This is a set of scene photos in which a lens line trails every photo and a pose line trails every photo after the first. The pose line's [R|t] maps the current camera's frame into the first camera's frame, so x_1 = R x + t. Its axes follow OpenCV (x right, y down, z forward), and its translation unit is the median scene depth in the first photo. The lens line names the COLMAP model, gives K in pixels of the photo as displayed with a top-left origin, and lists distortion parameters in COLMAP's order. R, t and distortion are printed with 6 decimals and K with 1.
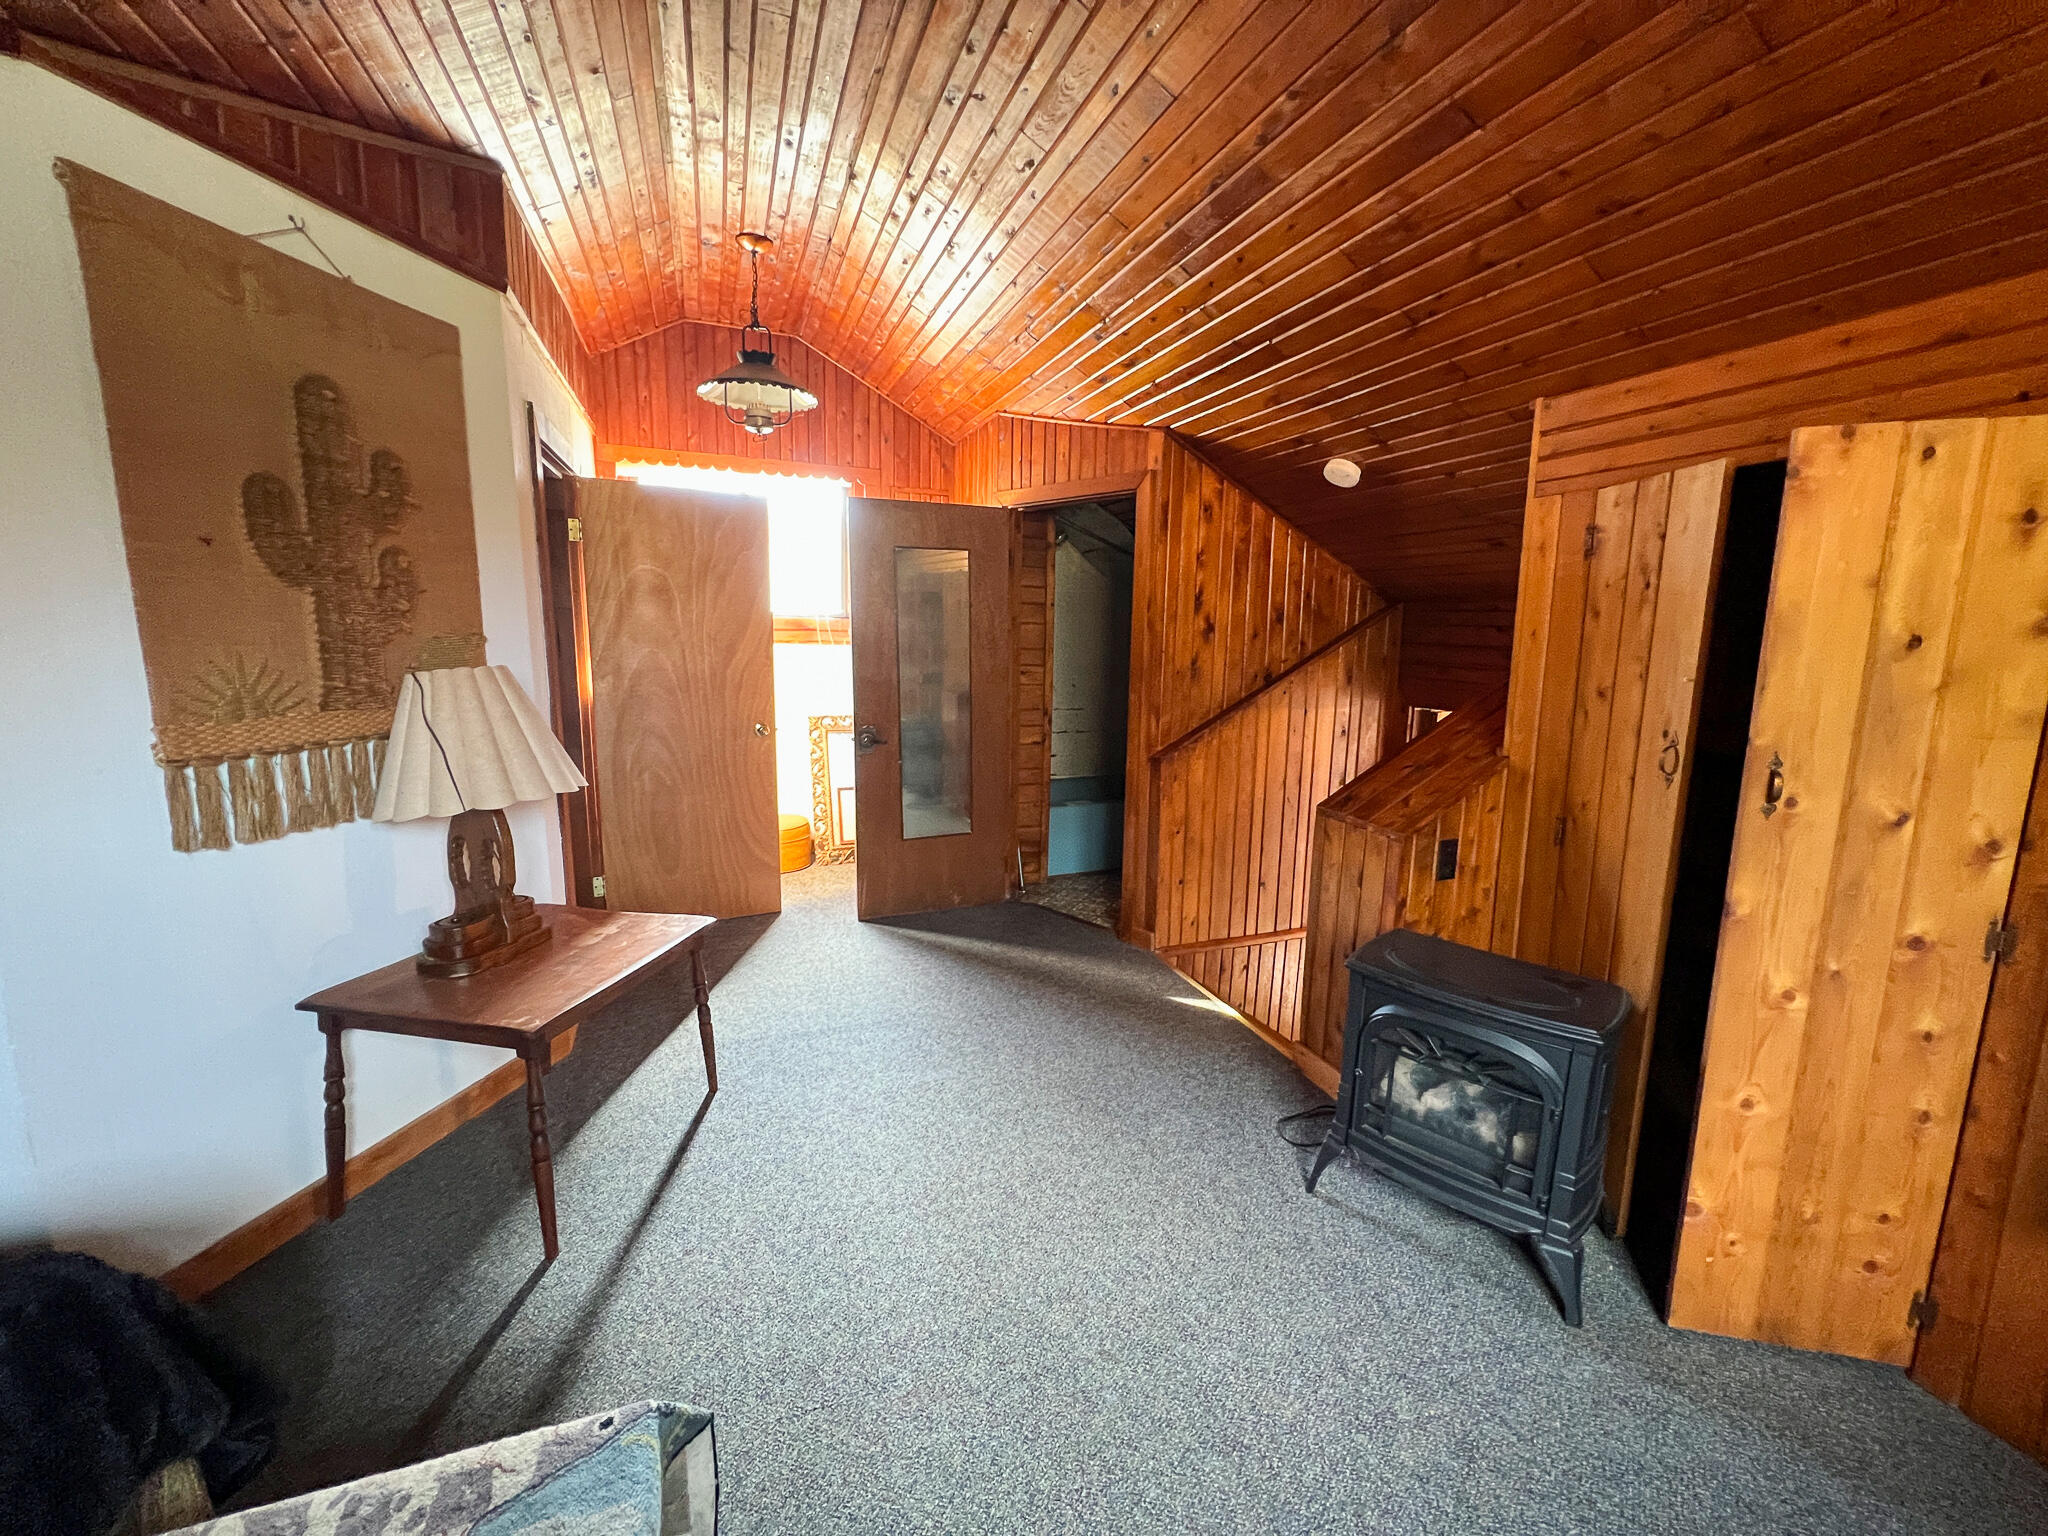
lens RADIAL K [[823.2, 0, 1030.1], [0, 823.2, 766.7], [0, 0, 1]] dist [-0.003892, 0.000545]
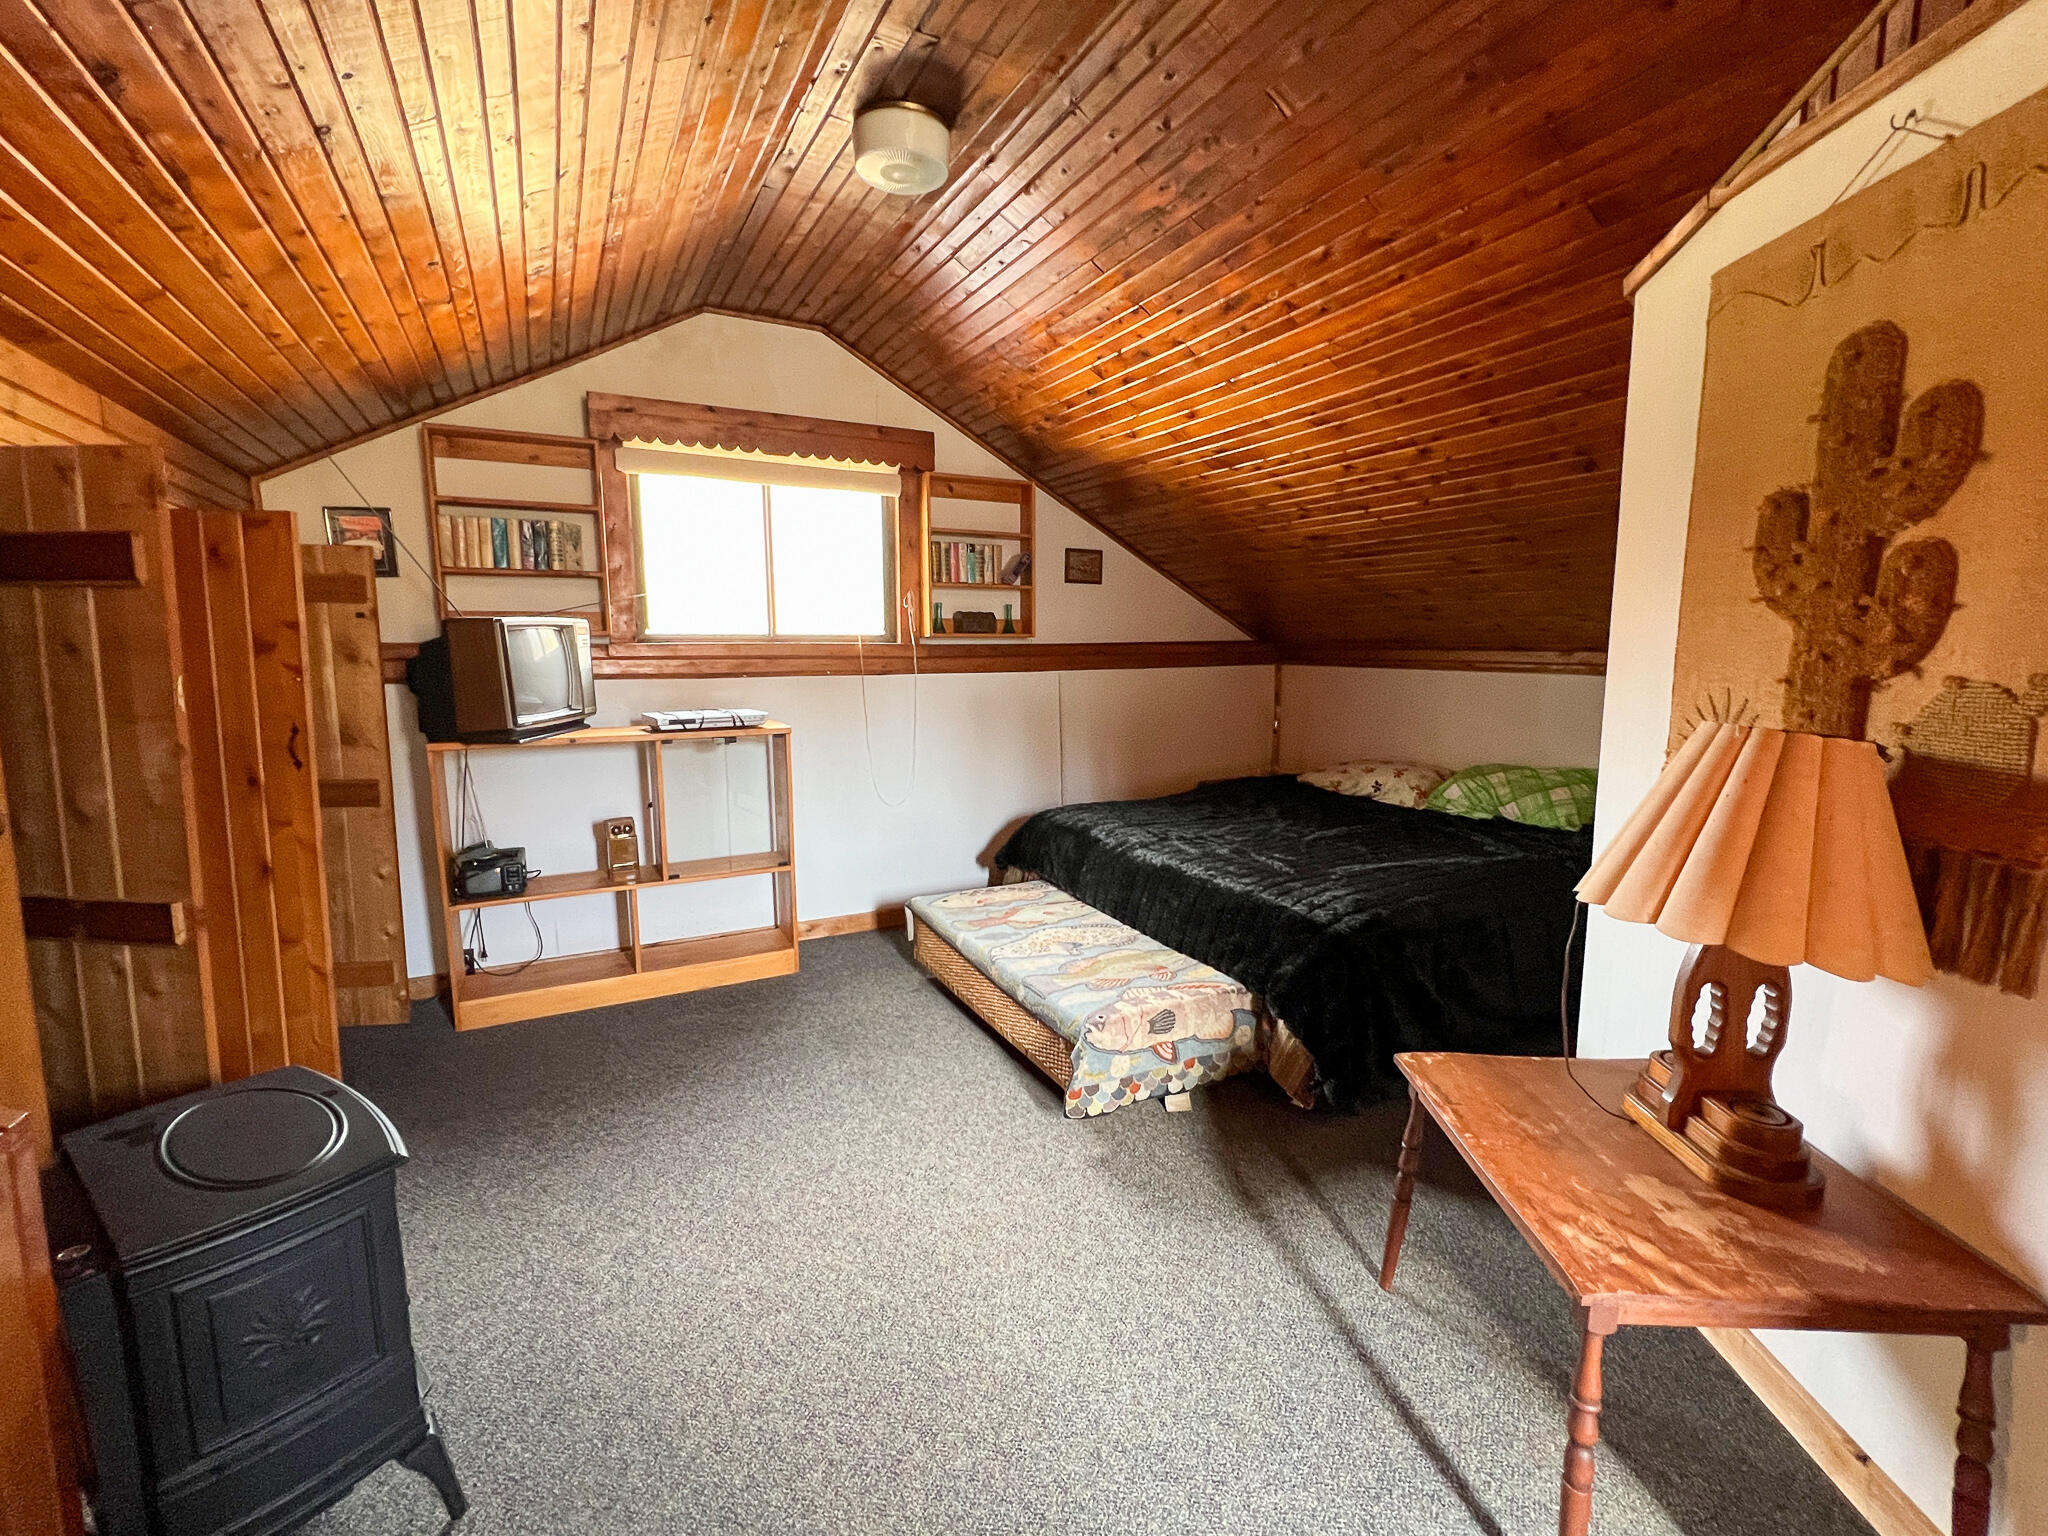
lens RADIAL K [[881.5, 0, 1022.9], [0, 881.5, 755.9], [0, 0, 1]] dist [-0.001988, -0.000013]
pose [[-0.992301, -0.002501, -0.123828, -0.010641], [-0.037932, 0.957890, 0.284620, -0.247616], [0.117901, 0.287126, -0.950609, 1.449243]]
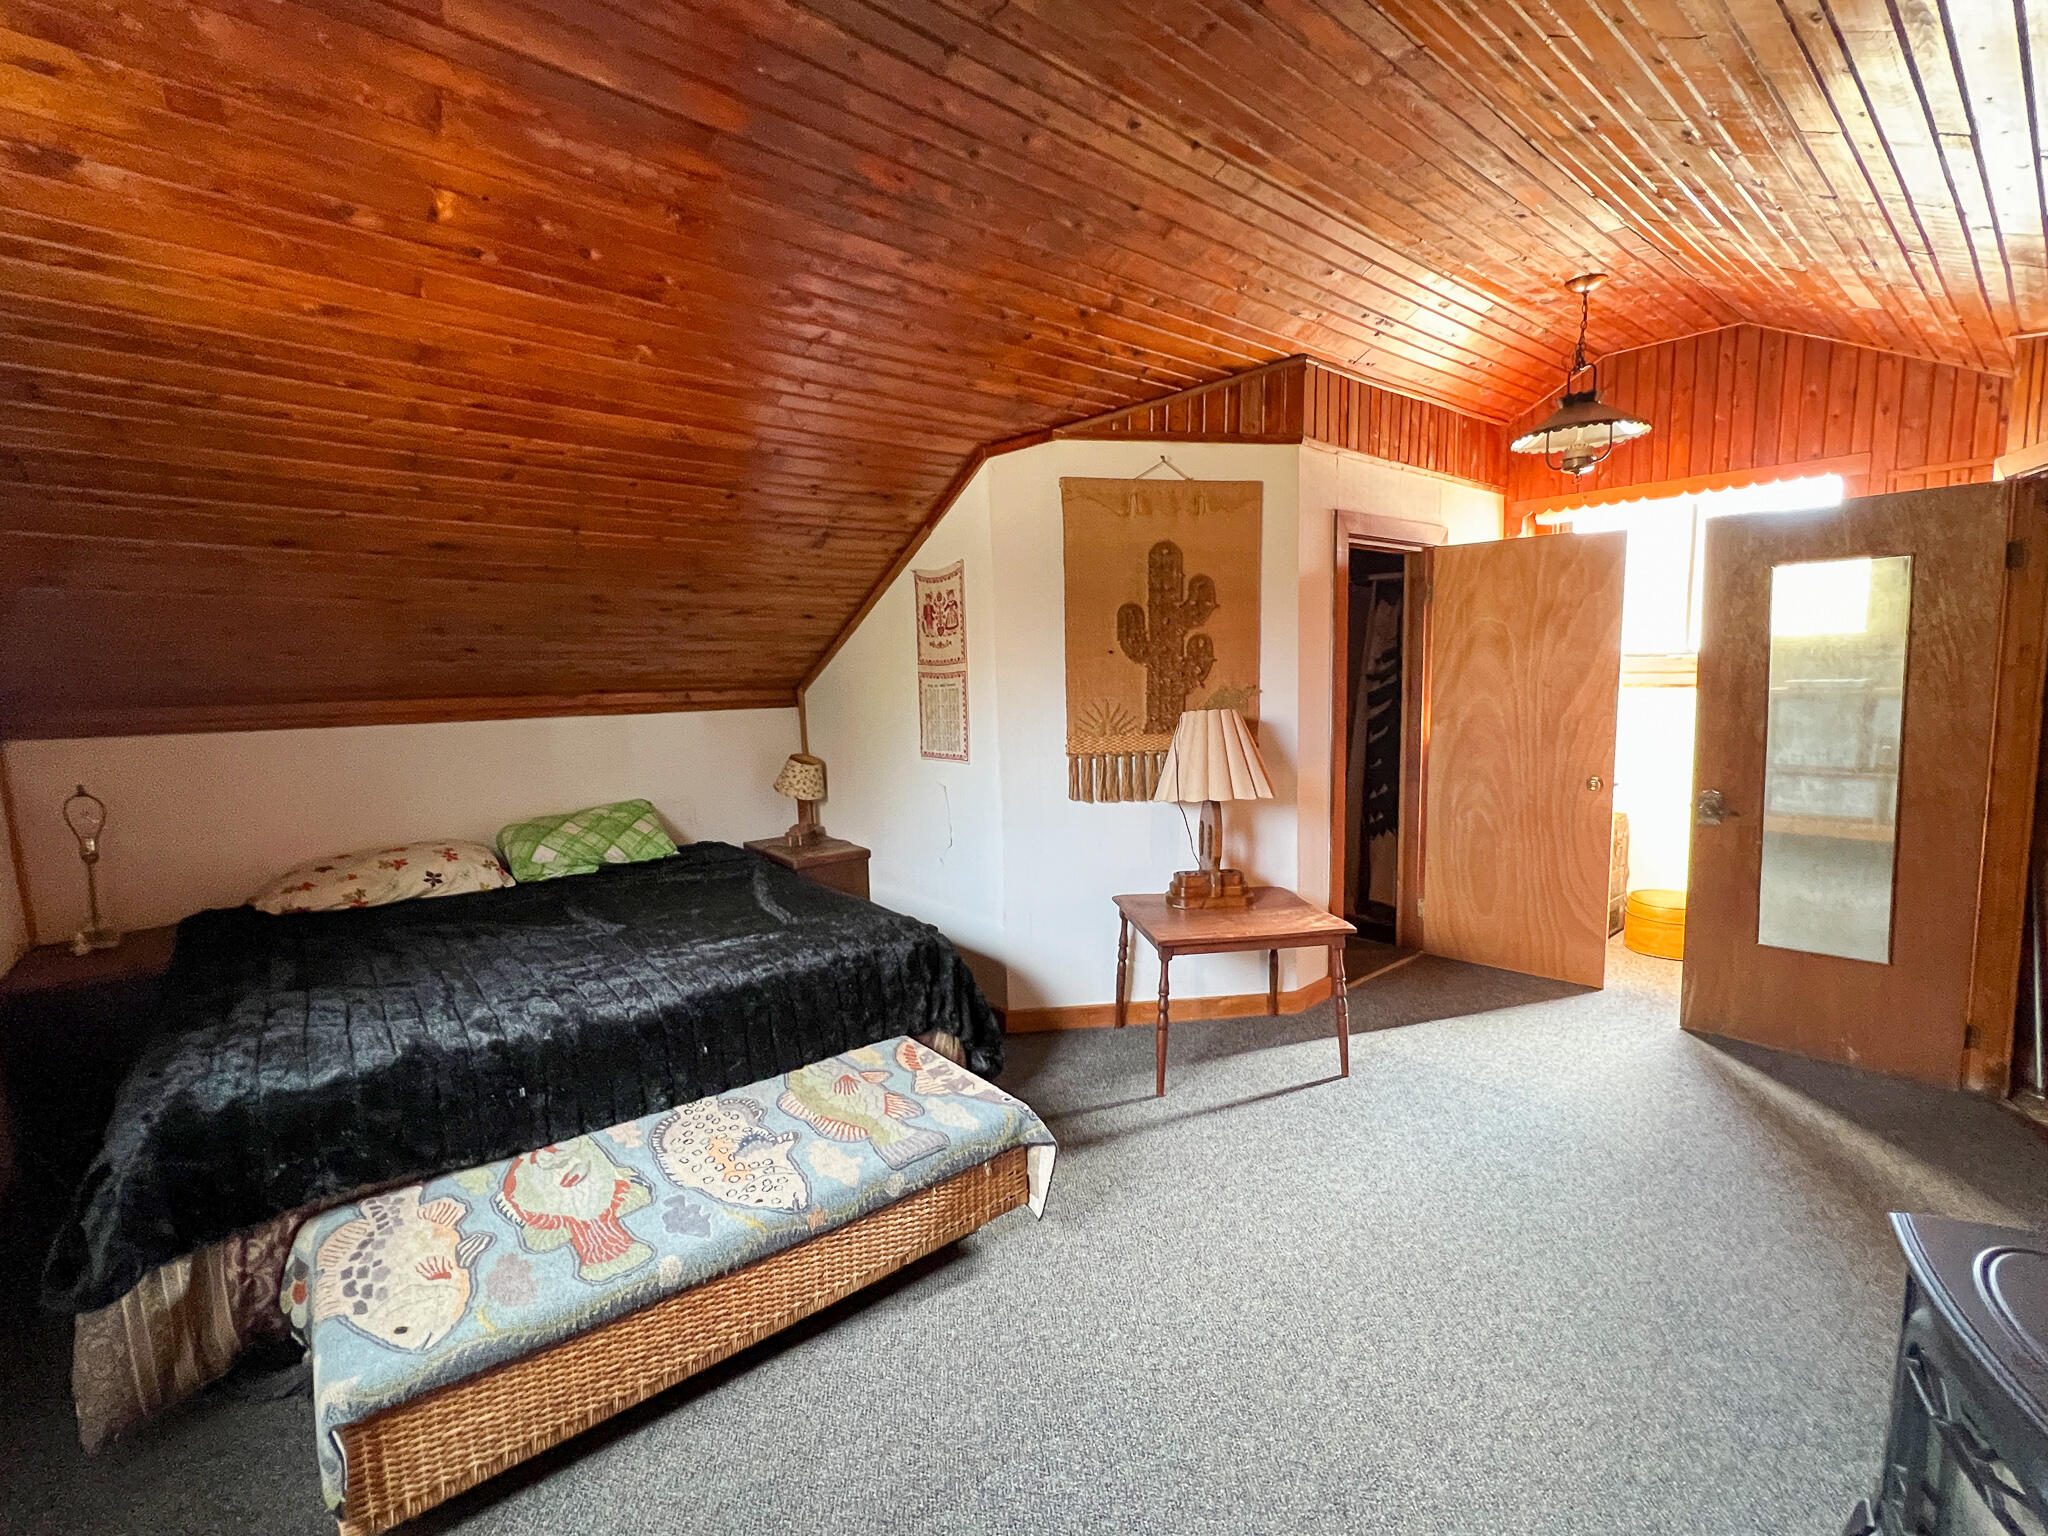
lens RADIAL K [[895.5, 0, 1027.8], [0, 895.5, 762.8], [0, 0, 1]] dist [0.004442, 0.000206]
pose [[0.330789, 0.072561, -0.940911, 0.694514], [-0.130725, 0.990951, 0.030462, -0.026902], [0.934607, 0.112924, 0.337281, 0.118100]]
